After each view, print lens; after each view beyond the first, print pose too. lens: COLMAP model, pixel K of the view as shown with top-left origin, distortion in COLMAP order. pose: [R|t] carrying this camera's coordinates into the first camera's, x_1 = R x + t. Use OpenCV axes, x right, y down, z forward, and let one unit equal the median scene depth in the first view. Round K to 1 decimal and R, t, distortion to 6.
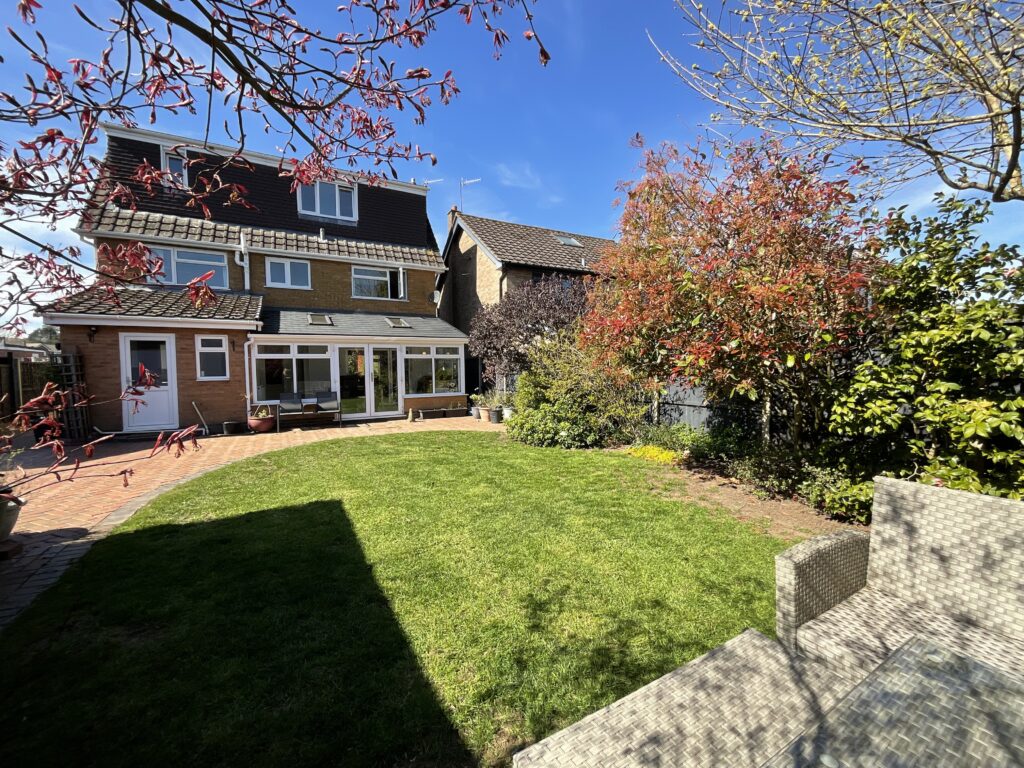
lens RADIAL K [[412.6, 0, 510.9], [0, 412.6, 385.3], [0, 0, 1]] dist [0.003614, 0.000286]
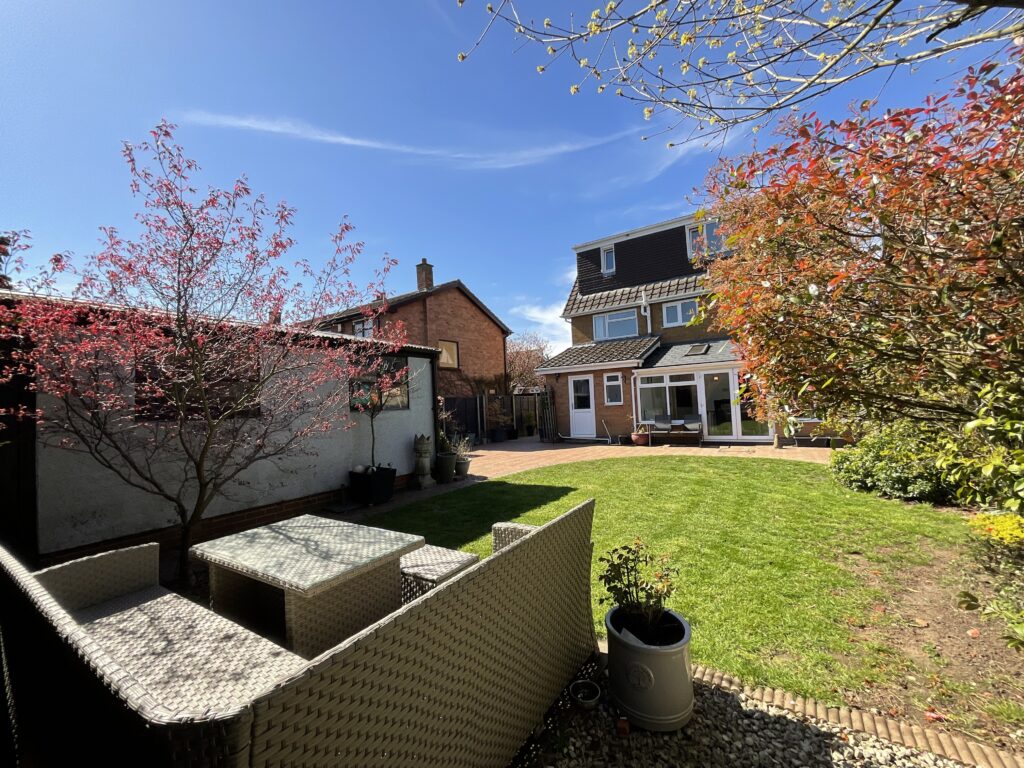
lens RADIAL K [[412.6, 0, 510.9], [0, 412.6, 385.3], [0, 0, 1]] dist [0.003614, 0.000286]
pose [[0.462072, -0.045405, -0.885679, 0.347784], [0.000758, 0.998708, -0.050805, -0.007496], [0.886842, 0.022804, 0.461509, 0.043715]]
